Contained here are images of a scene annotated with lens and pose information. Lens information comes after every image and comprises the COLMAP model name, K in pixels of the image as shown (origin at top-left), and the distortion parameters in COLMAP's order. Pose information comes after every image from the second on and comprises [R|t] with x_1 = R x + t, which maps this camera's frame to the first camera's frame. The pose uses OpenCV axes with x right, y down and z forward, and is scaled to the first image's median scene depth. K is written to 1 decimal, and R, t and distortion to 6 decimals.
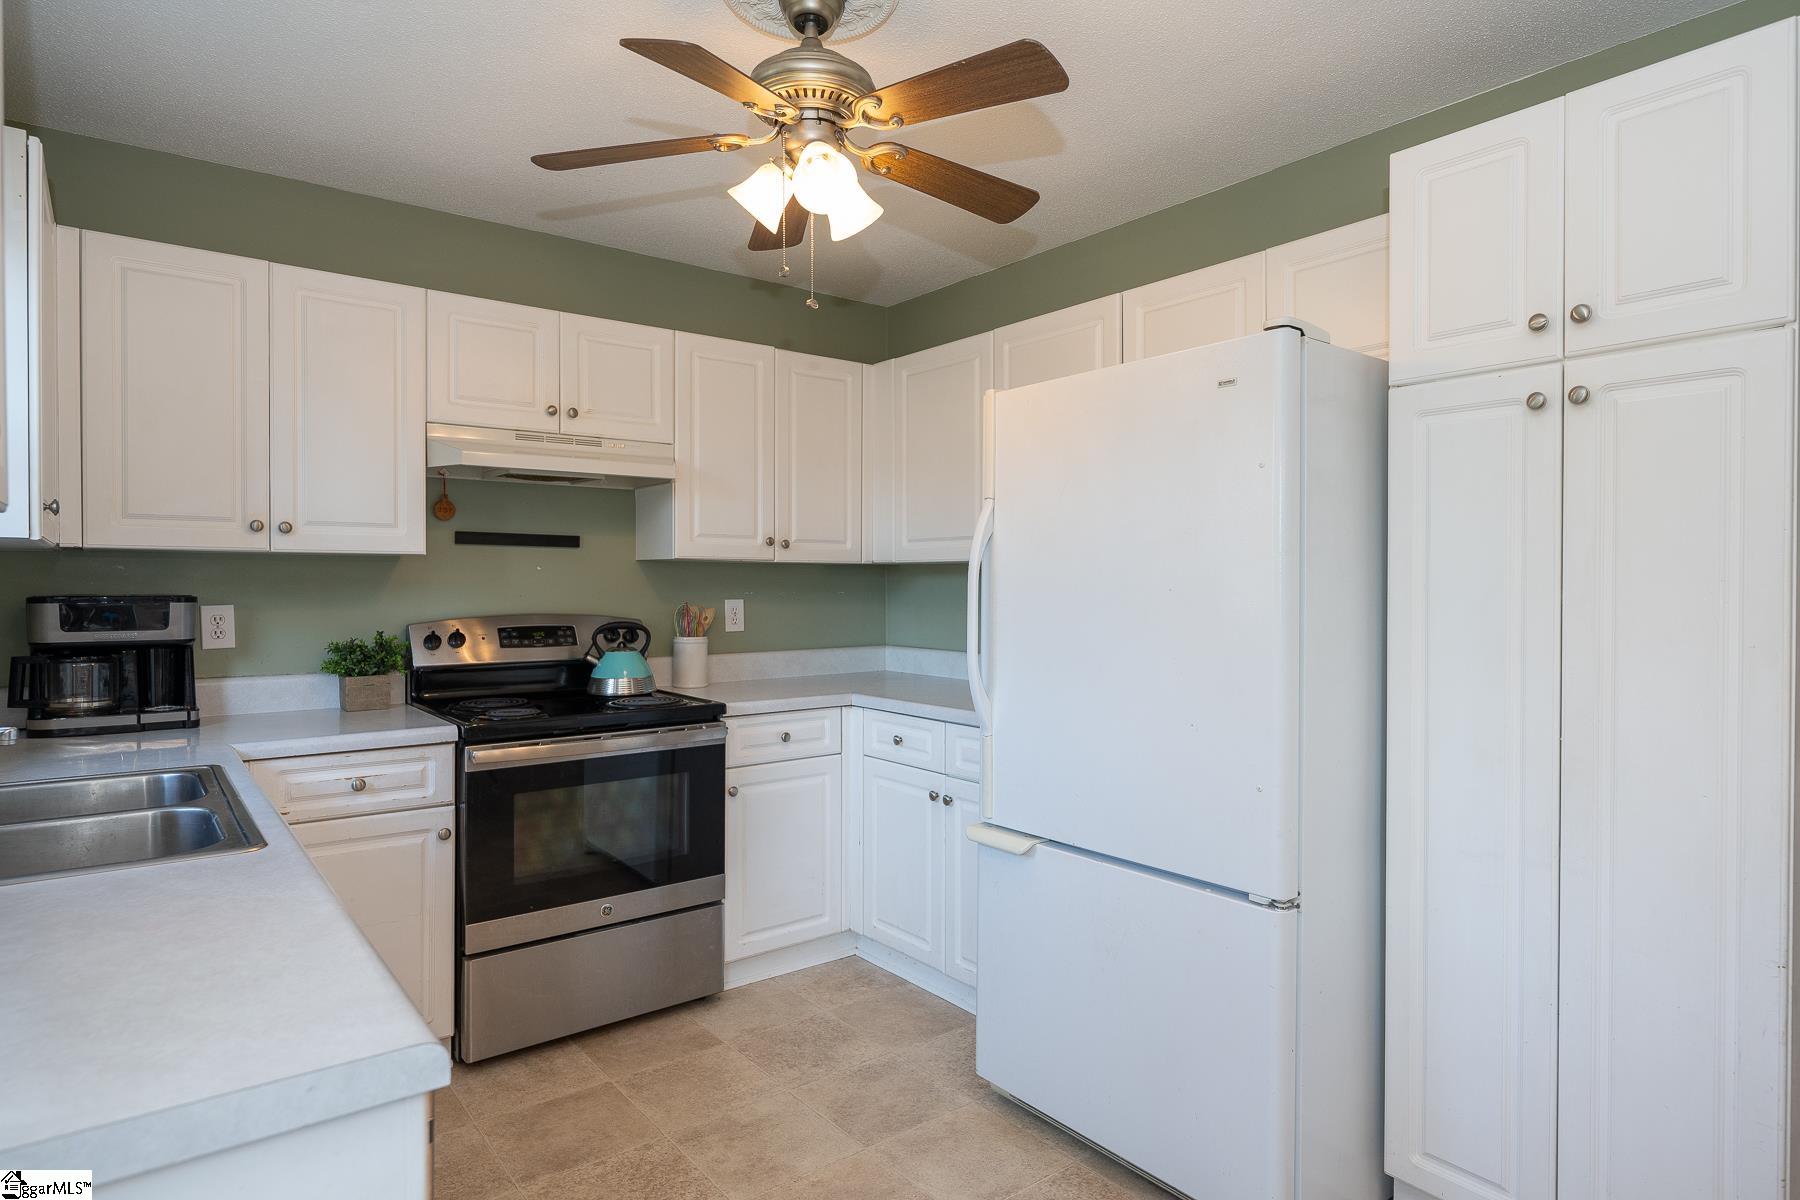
lens RADIAL K [[989.8, 0, 900.0], [0, 989.8, 600.0], [0, 0, 1]] dist [-0.000248, -0.000062]
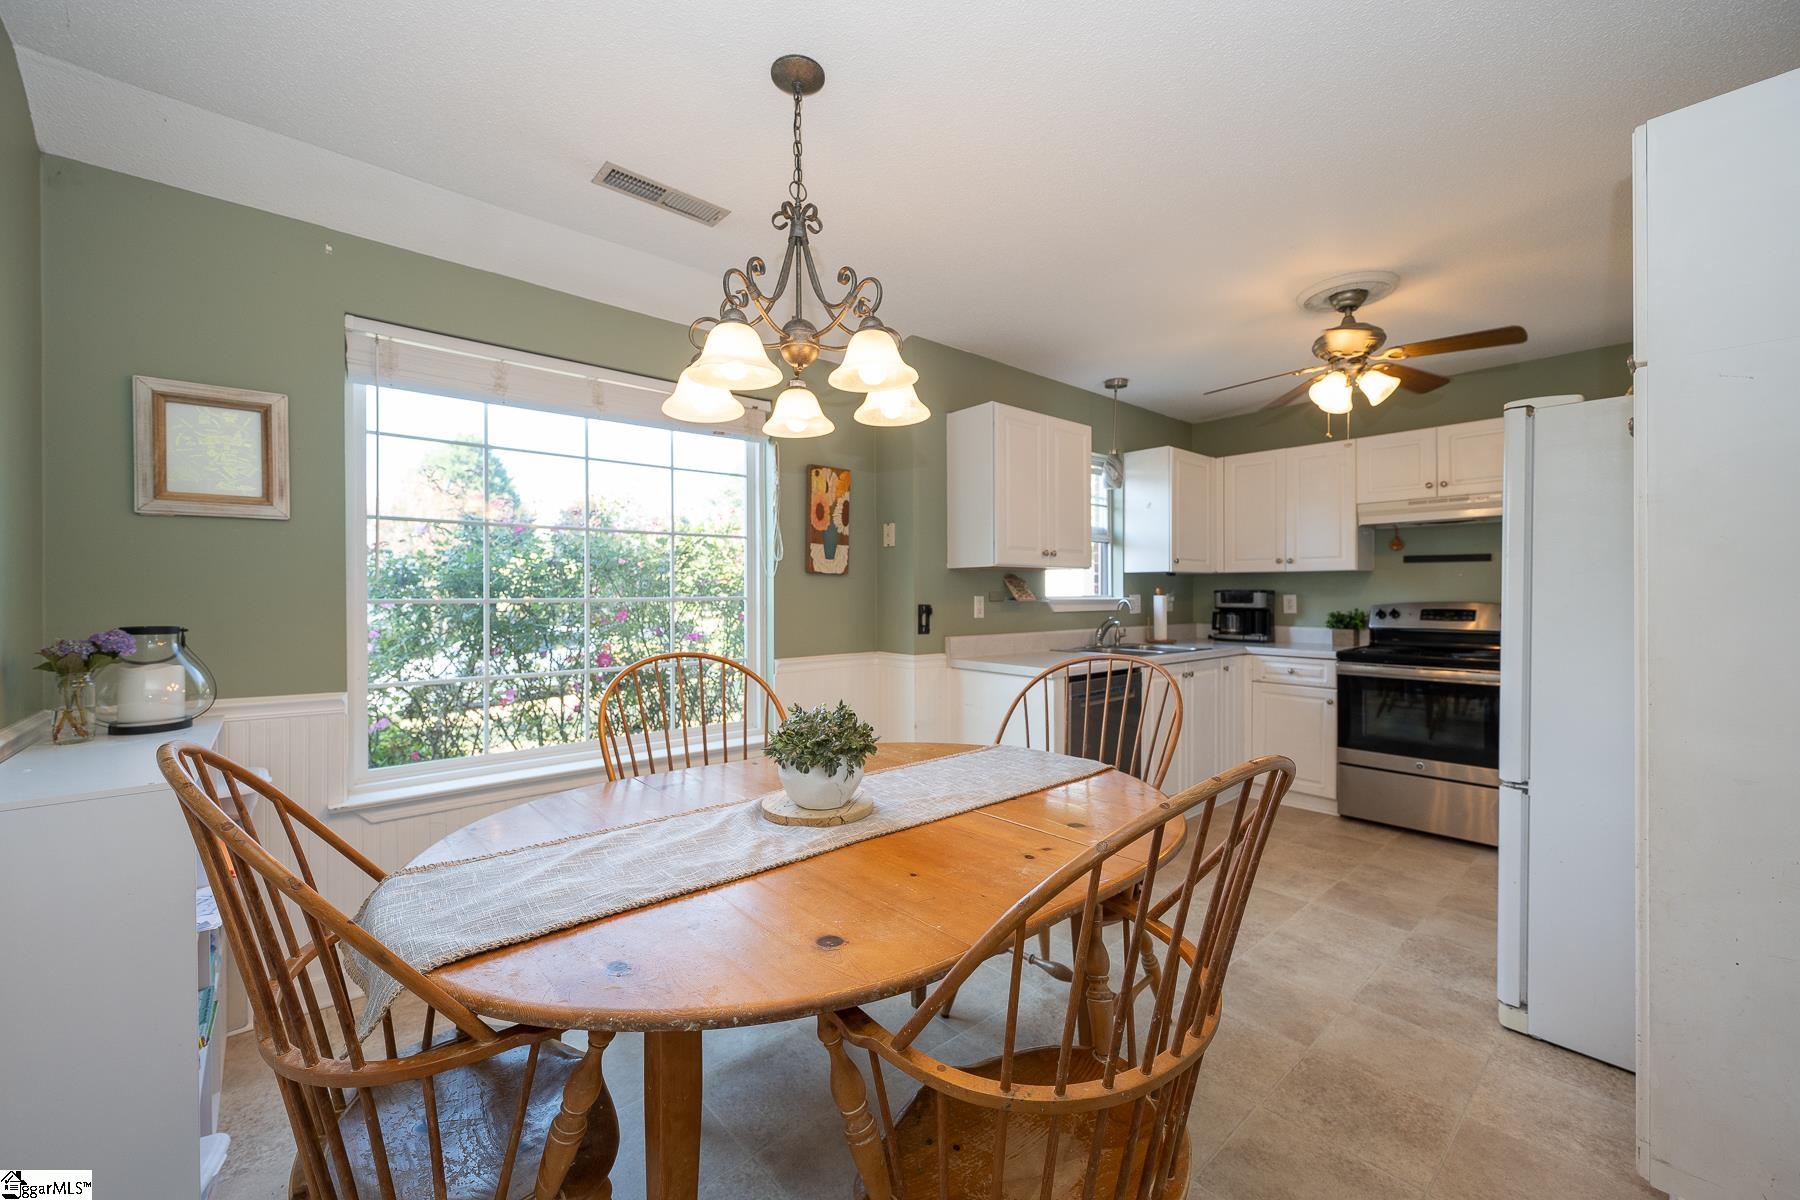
lens RADIAL K [[717.9, 0, 900.0], [0, 717.9, 600.0], [0, 0, 1]] dist [-0.000327, -0.000076]
pose [[0.056041, 0.010387, -0.998374, 0.957634], [-0.012172, 0.999879, 0.009719, 0.012844], [0.998354, 0.011608, 0.056161, -0.012192]]
